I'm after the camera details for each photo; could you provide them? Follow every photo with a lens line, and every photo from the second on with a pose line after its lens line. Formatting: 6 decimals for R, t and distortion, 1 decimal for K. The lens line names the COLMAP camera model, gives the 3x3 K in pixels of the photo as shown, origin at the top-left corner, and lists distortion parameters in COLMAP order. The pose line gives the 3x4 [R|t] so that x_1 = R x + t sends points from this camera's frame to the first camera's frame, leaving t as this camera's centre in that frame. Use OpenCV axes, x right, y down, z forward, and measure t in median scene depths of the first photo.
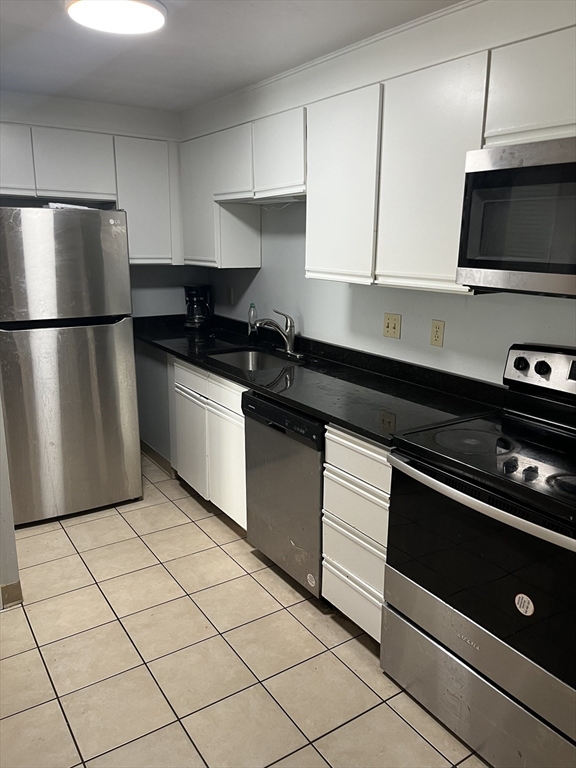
lens RADIAL K [[585.4, 0, 288.0], [0, 585.4, 384.0], [0, 0, 1]] dist [0.007860, -0.004902]
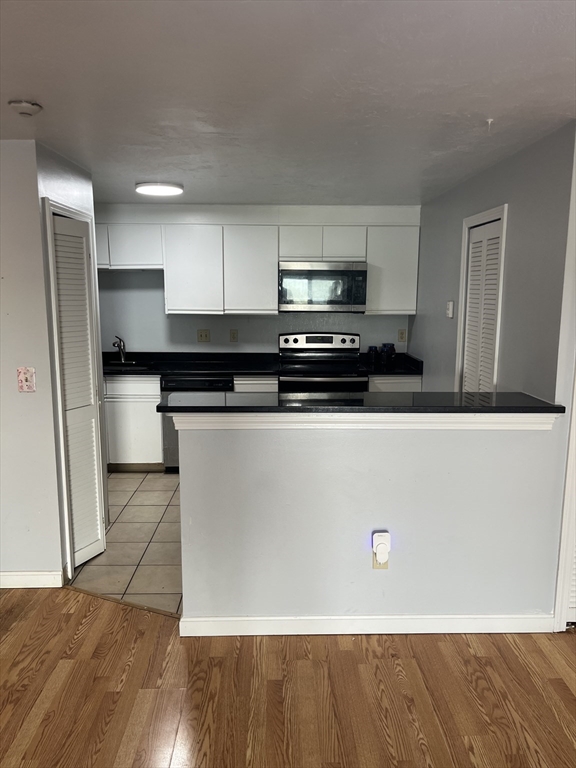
lens RADIAL K [[585.4, 0, 288.0], [0, 585.4, 384.0], [0, 0, 1]] dist [0.007860, -0.004902]
pose [[0.538040, -0.145932, 0.830191, -1.734930], [0.204382, 0.978095, 0.039472, 0.051000], [-0.817766, 0.148438, 0.556080, -0.391532]]
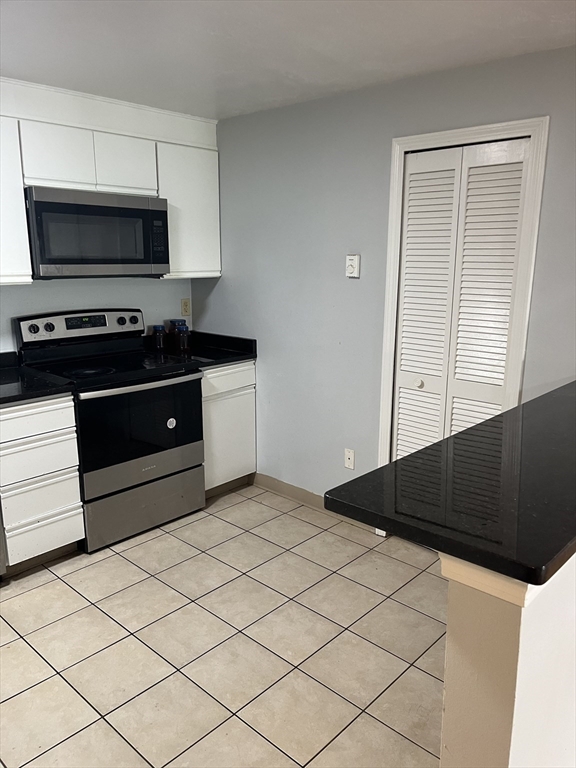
lens RADIAL K [[585.4, 0, 288.0], [0, 585.4, 384.0], [0, 0, 1]] dist [0.007860, -0.004902]
pose [[-0.231947, -0.223433, 0.946720, -1.183221], [0.227087, 0.933931, 0.276051, -0.166566], [-0.945850, 0.279017, -0.165884, 0.677219]]
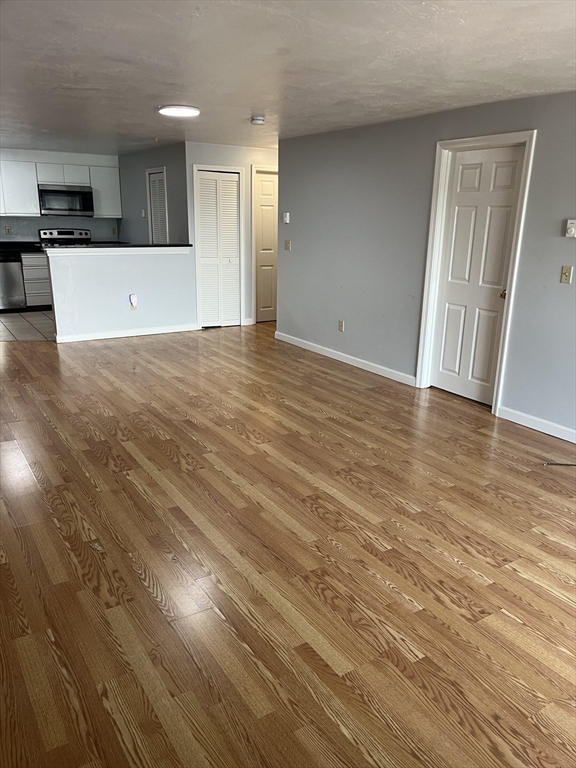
lens RADIAL K [[583.1, 0, 288.0], [0, 583.1, 384.0], [0, 0, 1]] dist [0.027611, -0.000492]
pose [[0.019739, -0.290859, 0.956562, -3.956883], [0.222586, 0.934016, 0.279410, 0.187924], [-0.974713, 0.207402, 0.083178, -0.845314]]
